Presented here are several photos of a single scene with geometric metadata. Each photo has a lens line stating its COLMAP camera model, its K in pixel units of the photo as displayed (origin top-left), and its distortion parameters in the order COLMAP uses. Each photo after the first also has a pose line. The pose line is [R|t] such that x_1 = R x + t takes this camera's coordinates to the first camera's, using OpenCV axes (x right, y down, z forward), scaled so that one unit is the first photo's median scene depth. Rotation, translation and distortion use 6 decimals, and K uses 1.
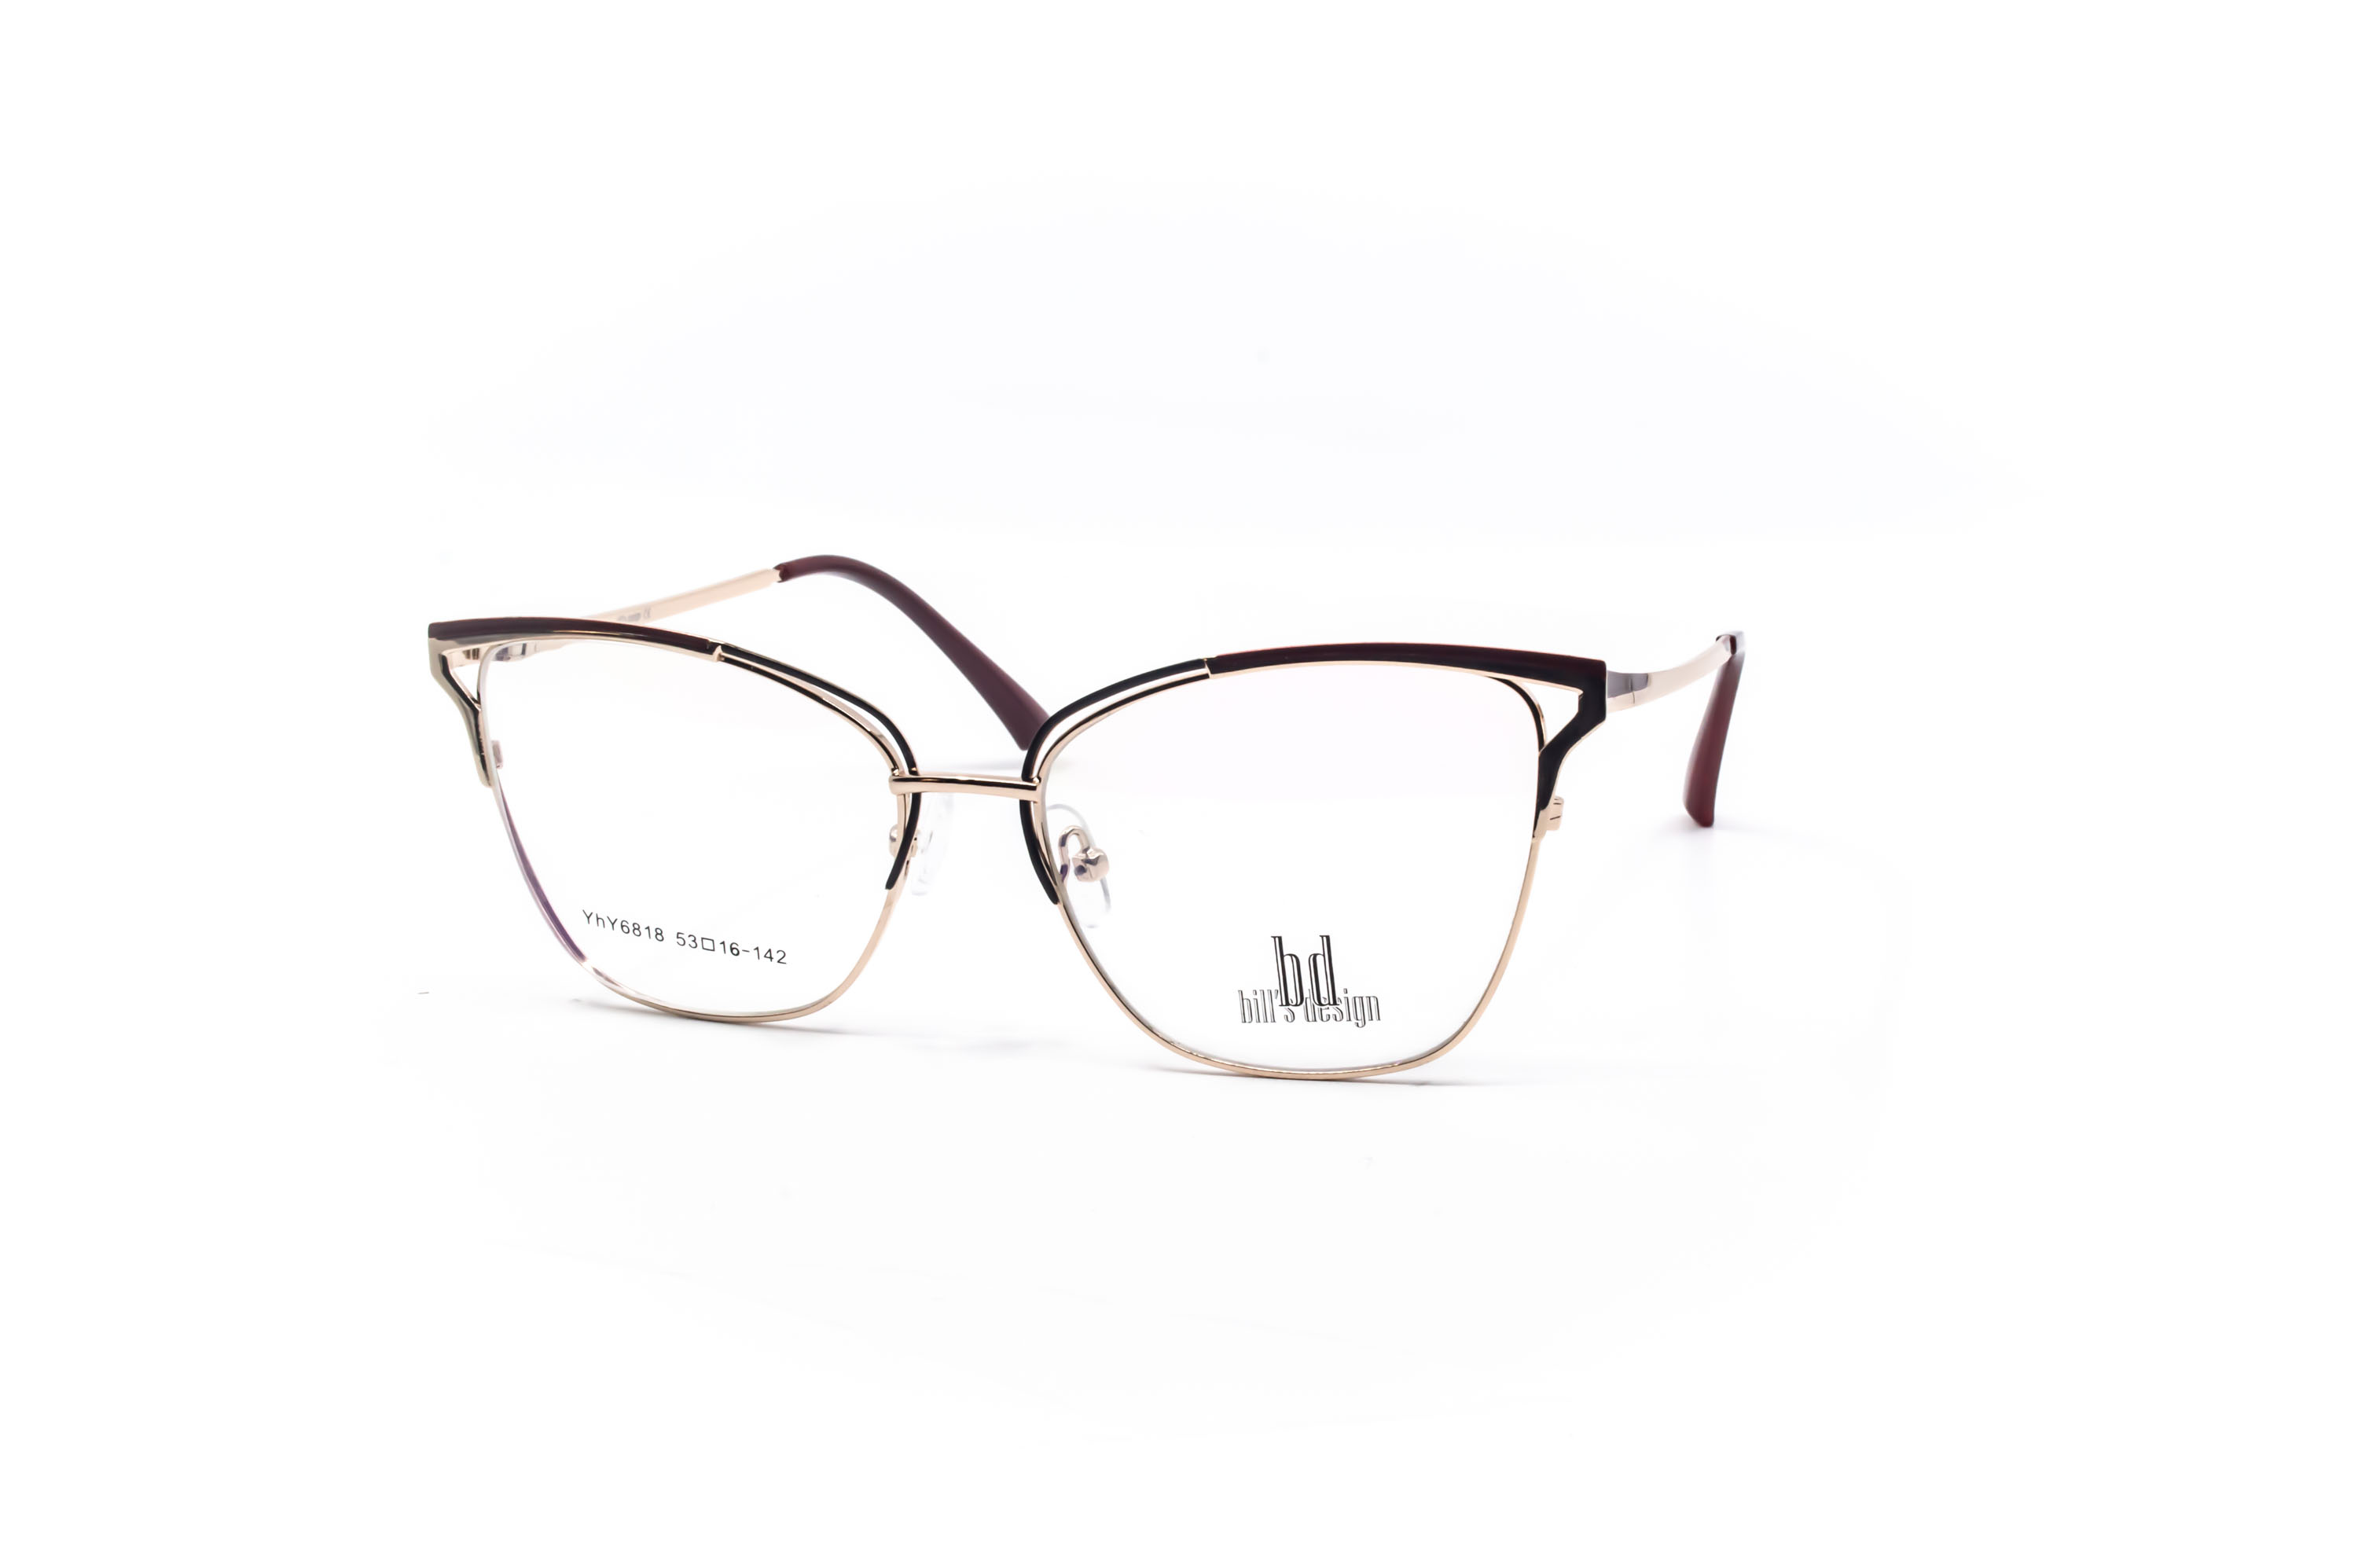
lens RADIAL K [[3087.3, 0, 1169.8], [0, 3087.3, 791.3], [0, 0, 1]] dist [-0.036974, 0.000000]
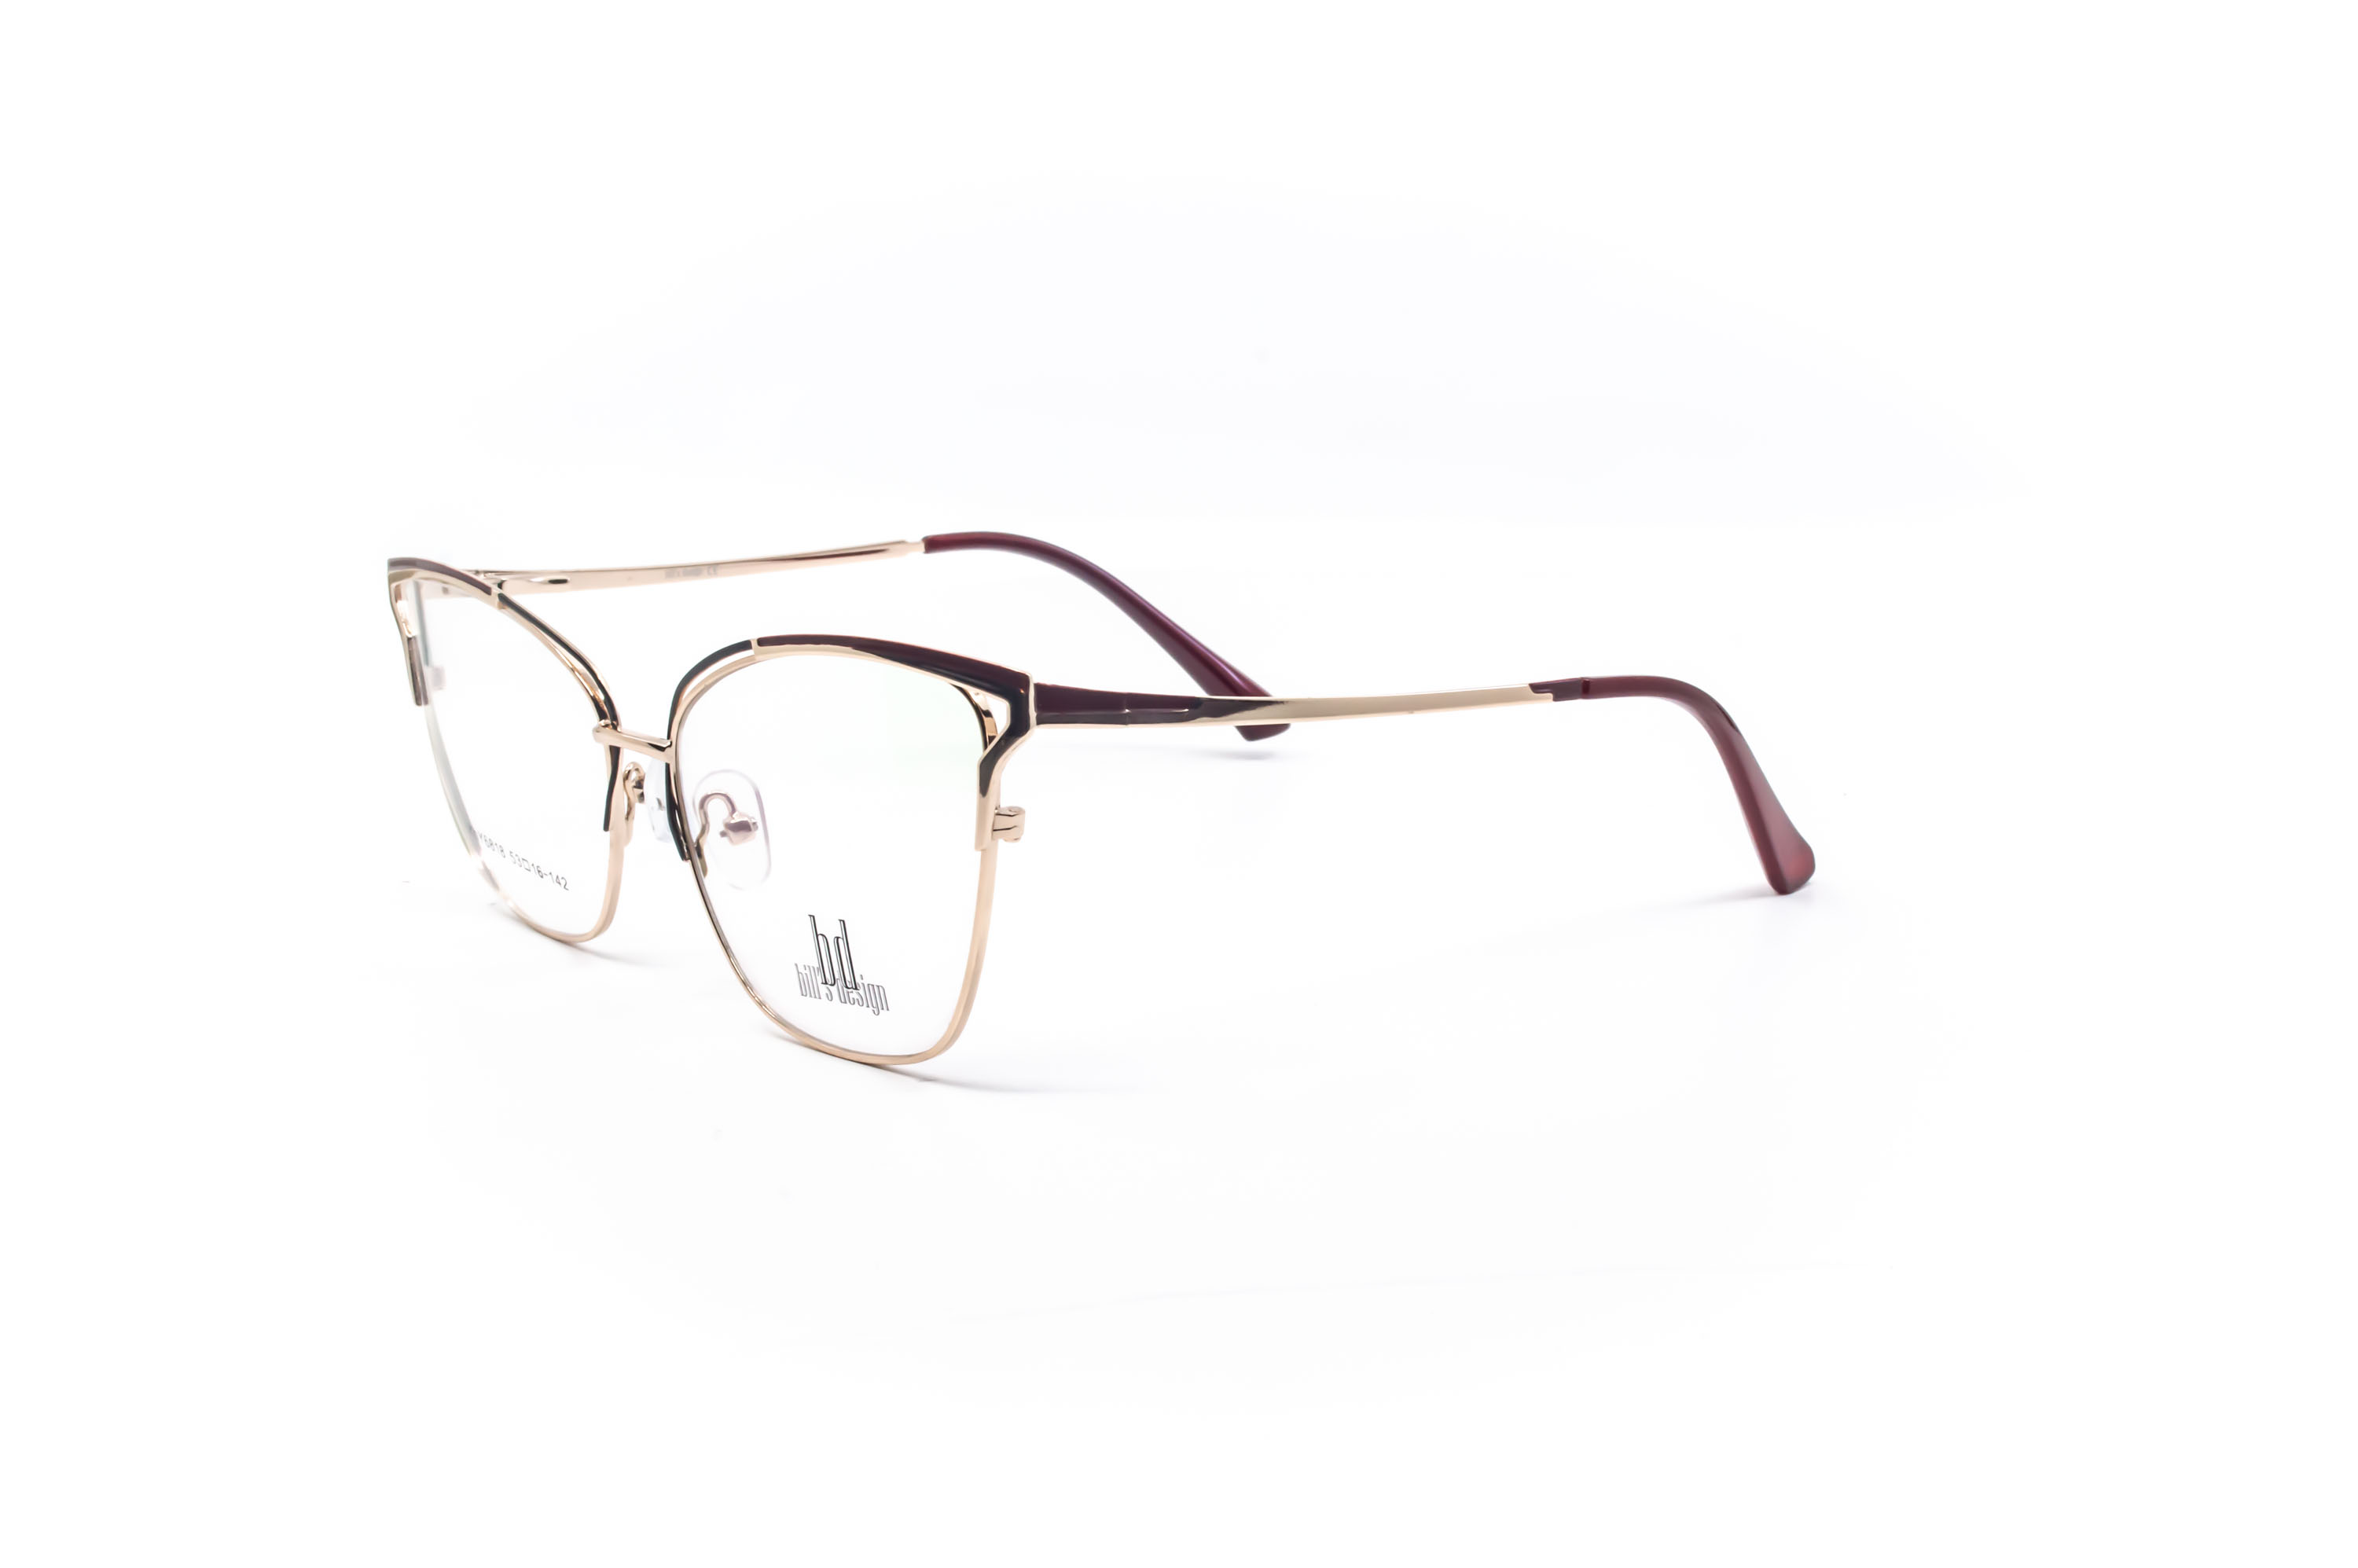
lens RADIAL K [[3087.3, 0, 1191.5], [0, 3087.3, 865.5], [0, 0, 1]] dist [-0.036974, 0.000000]
pose [[0.865353, 0.120425, -0.486480, 0.628559], [-0.106988, 0.992714, 0.055428, -0.039240], [0.489610, 0.004083, 0.871932, 0.160023]]
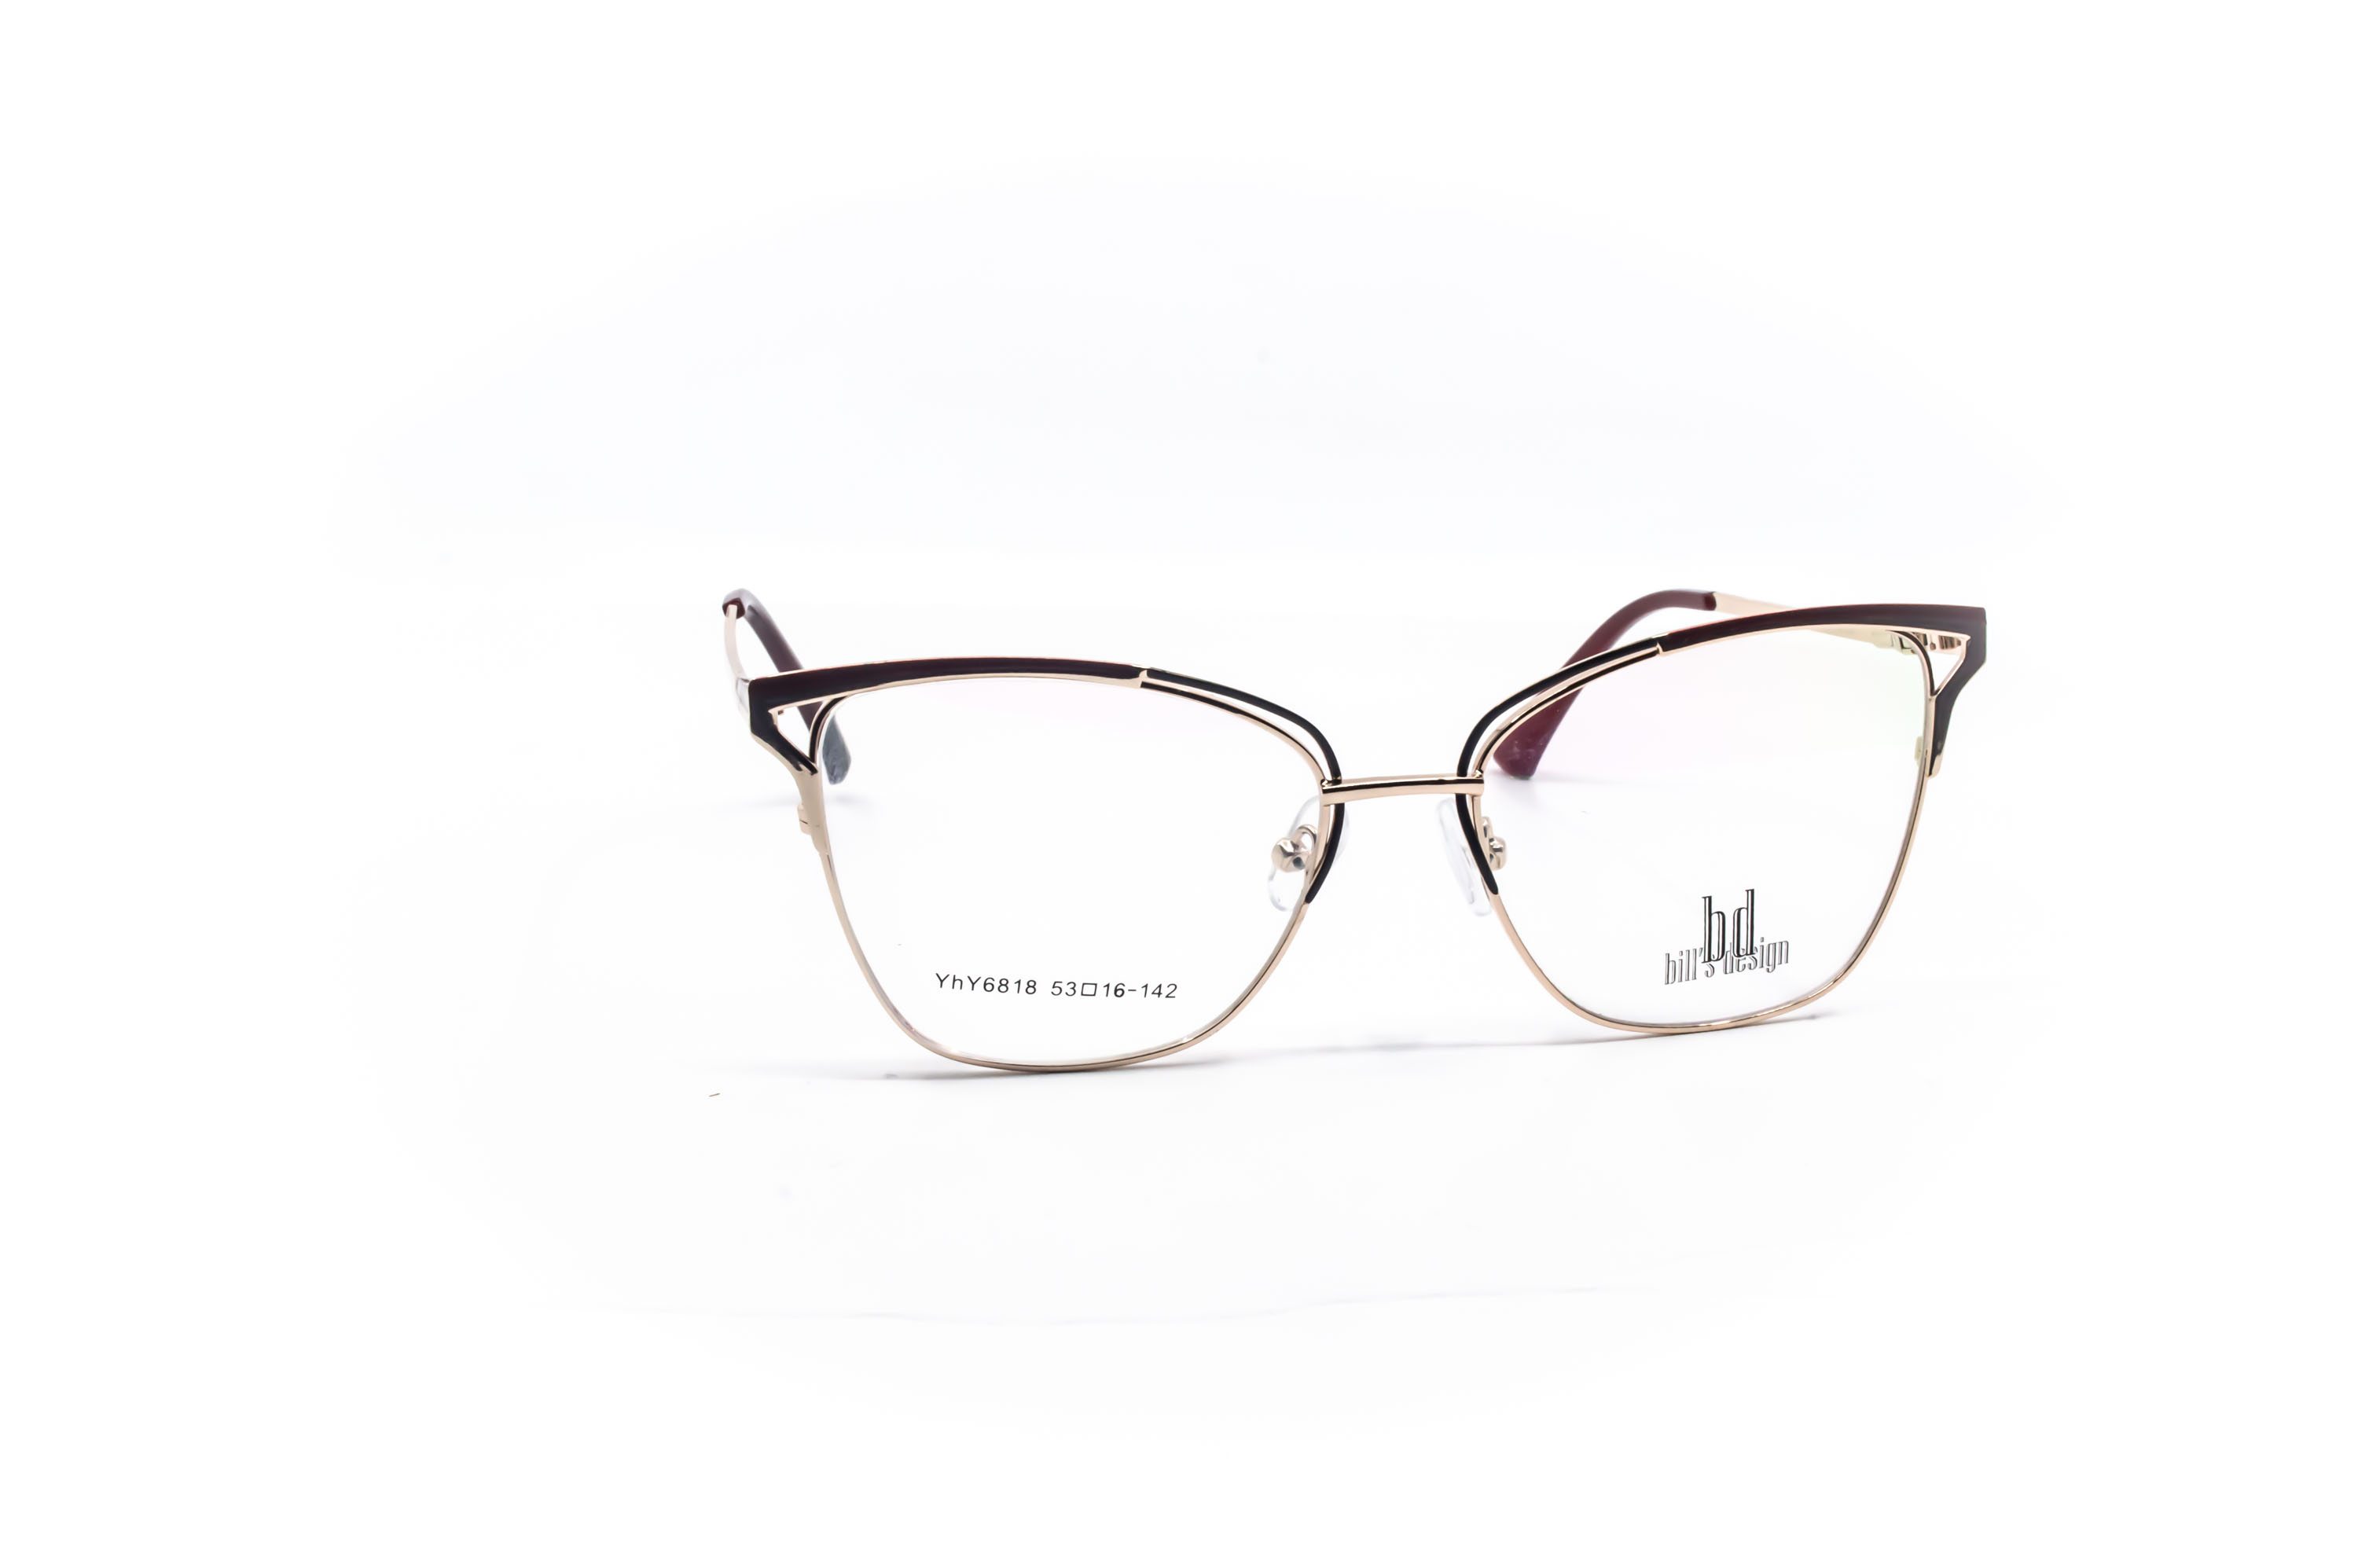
lens RADIAL K [[3087.3, 0, 1192.1], [0, 3087.3, 790.3], [0, 0, 1]] dist [-0.036974, 0.000000]
pose [[0.869760, -0.108964, 0.481294, -0.602558], [0.107129, 0.993750, 0.031387, -0.039429], [-0.481706, 0.024261, 0.875997, 0.162782]]
